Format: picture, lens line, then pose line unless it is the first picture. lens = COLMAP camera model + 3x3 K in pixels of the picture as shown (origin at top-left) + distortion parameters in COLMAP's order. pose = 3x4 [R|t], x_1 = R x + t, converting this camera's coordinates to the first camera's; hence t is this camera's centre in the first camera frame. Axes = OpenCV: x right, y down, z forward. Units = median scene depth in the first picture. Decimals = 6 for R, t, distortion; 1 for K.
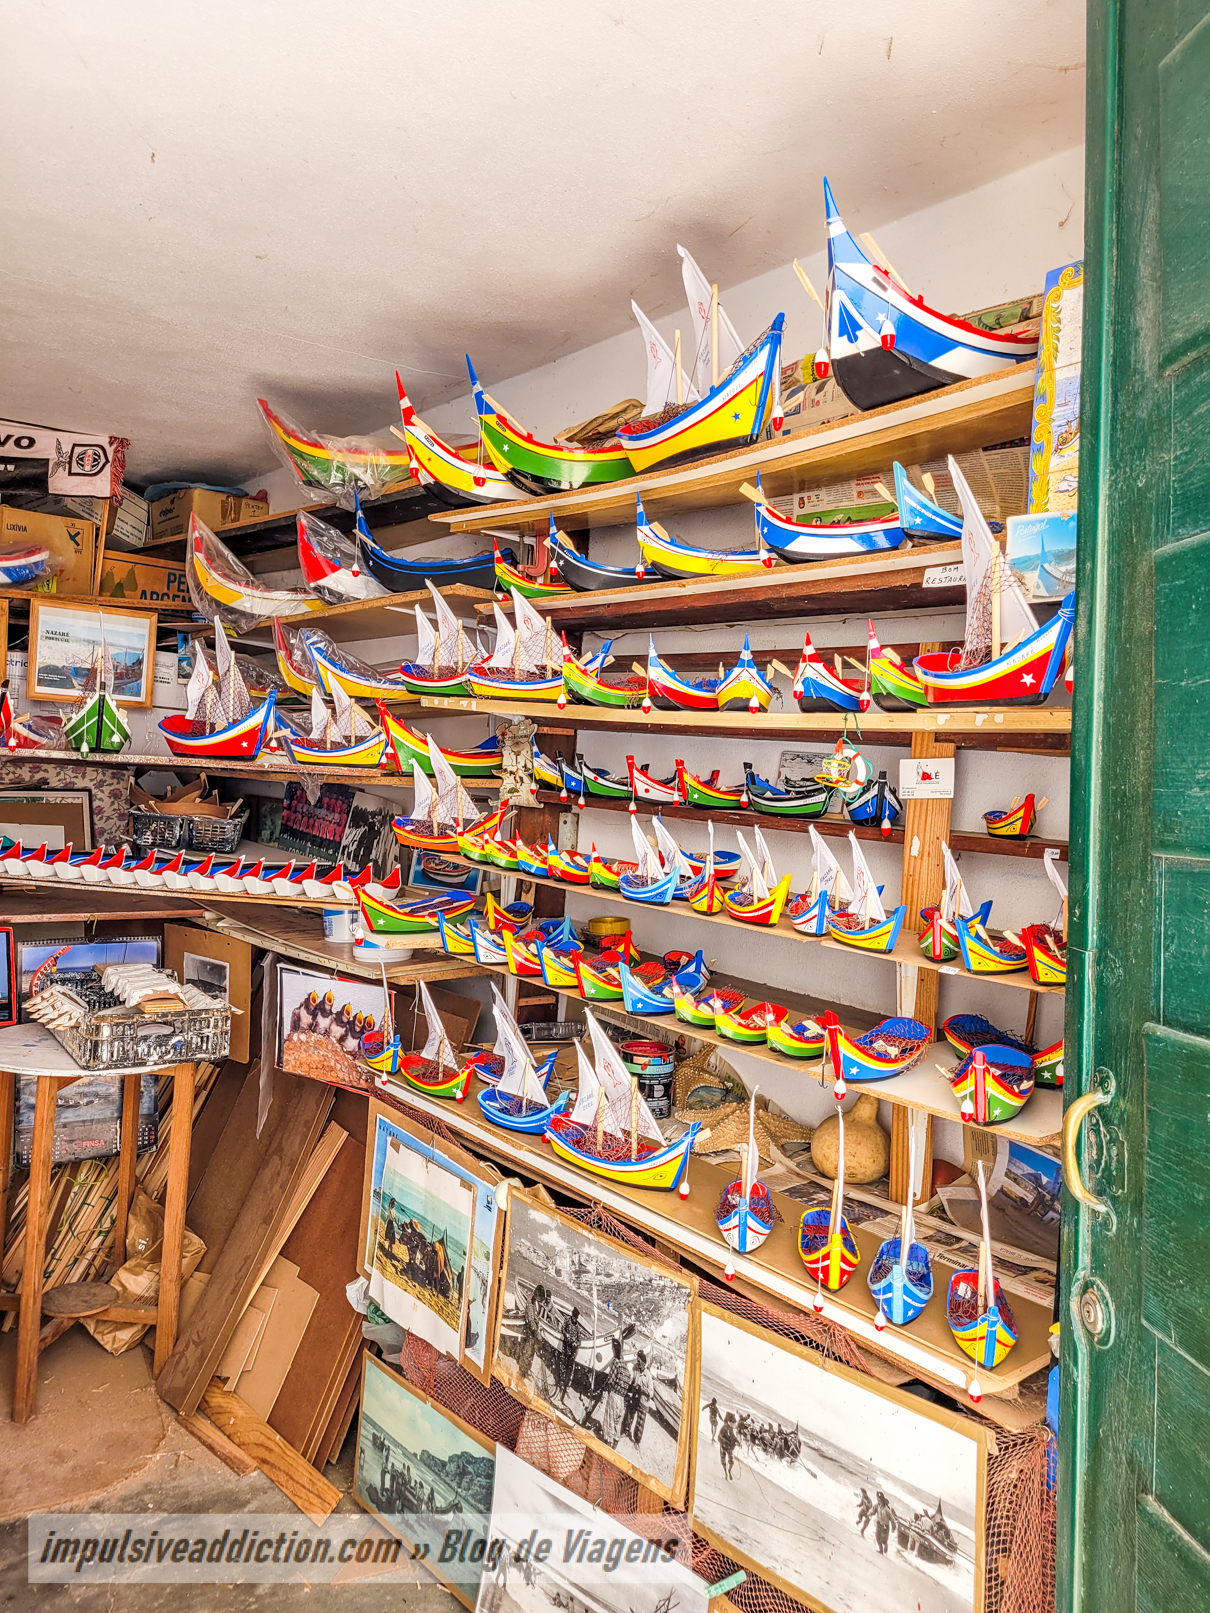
lens RADIAL K [[1230.9, 0, 605.0], [0, 1230.9, 806.5], [0, 0, 1]] dist [0.036867, -0.000905]
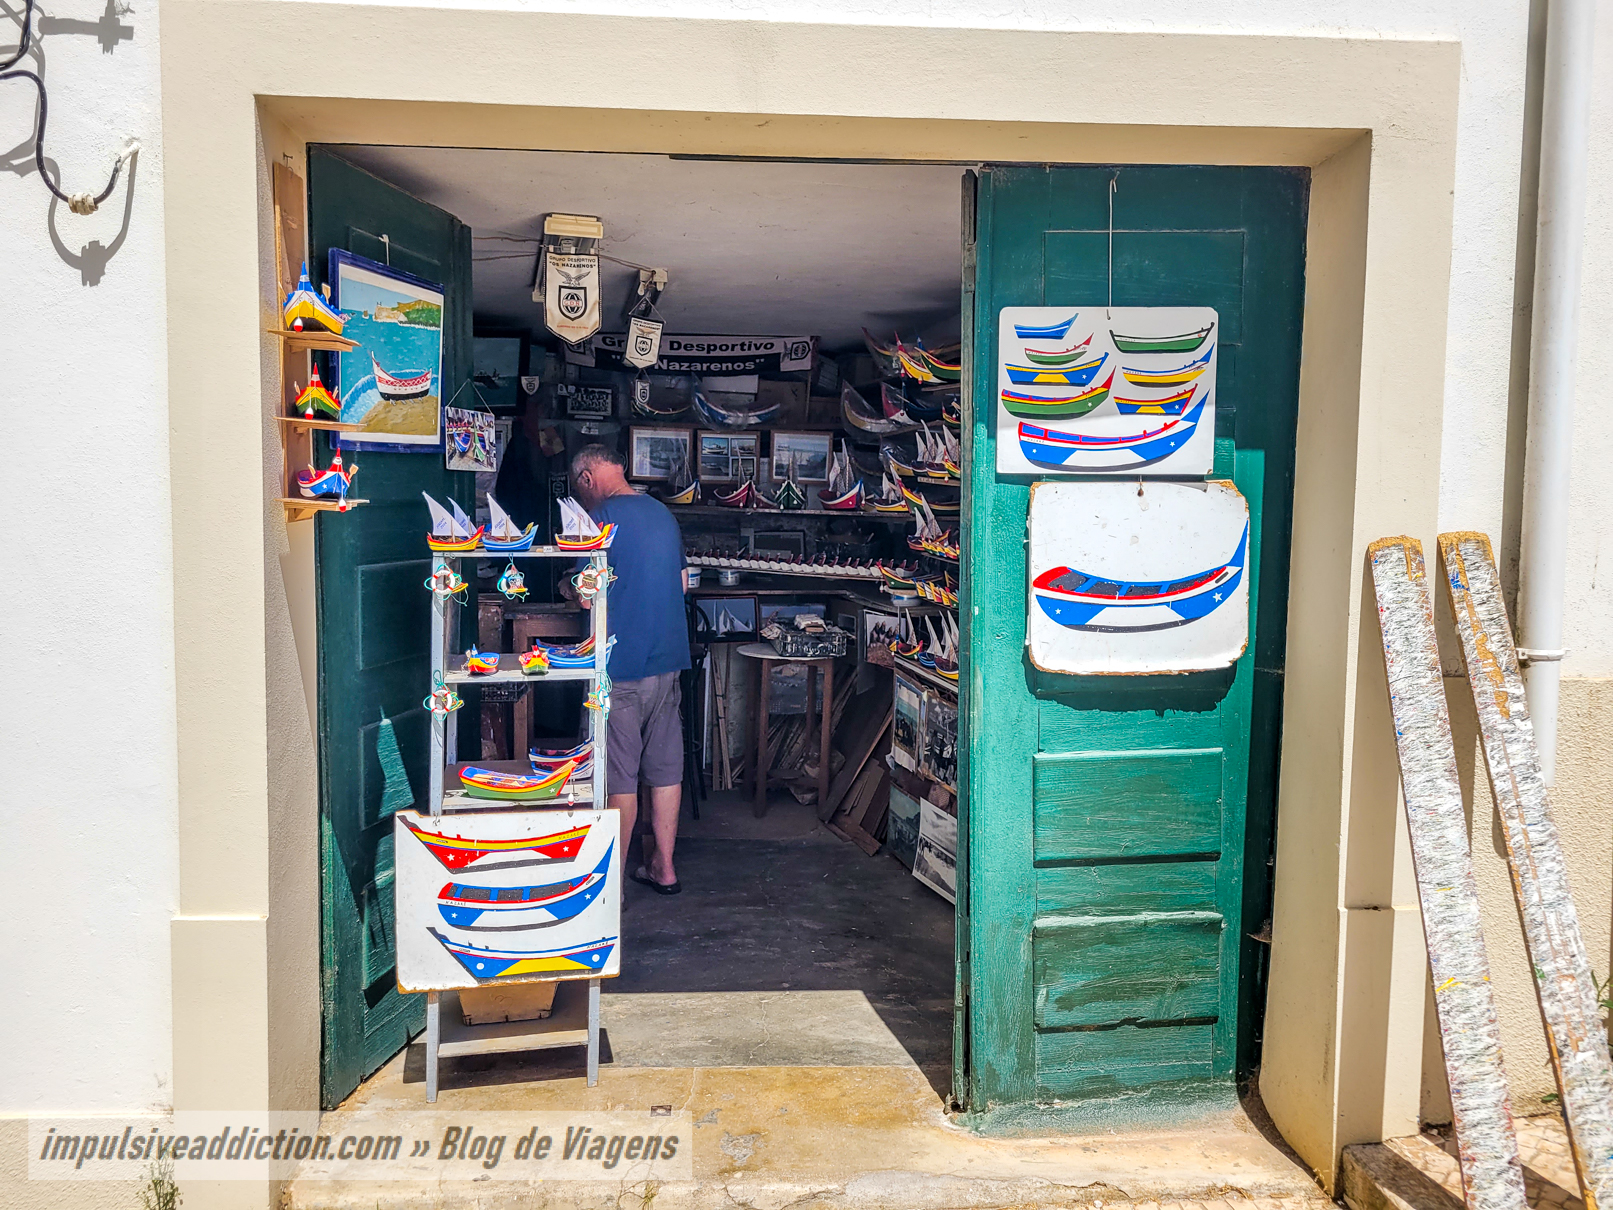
lens RADIAL K [[1230.9, 0, 806.5], [0, 1230.9, 605.0], [0, 0, 1]] dist [0.036867, -0.000905]
pose [[0.892053, 0.008164, -0.451857, 0.555285], [0.006374, 0.999510, 0.030642, 0.055112], [0.451886, -0.030214, 0.891564, -0.837637]]
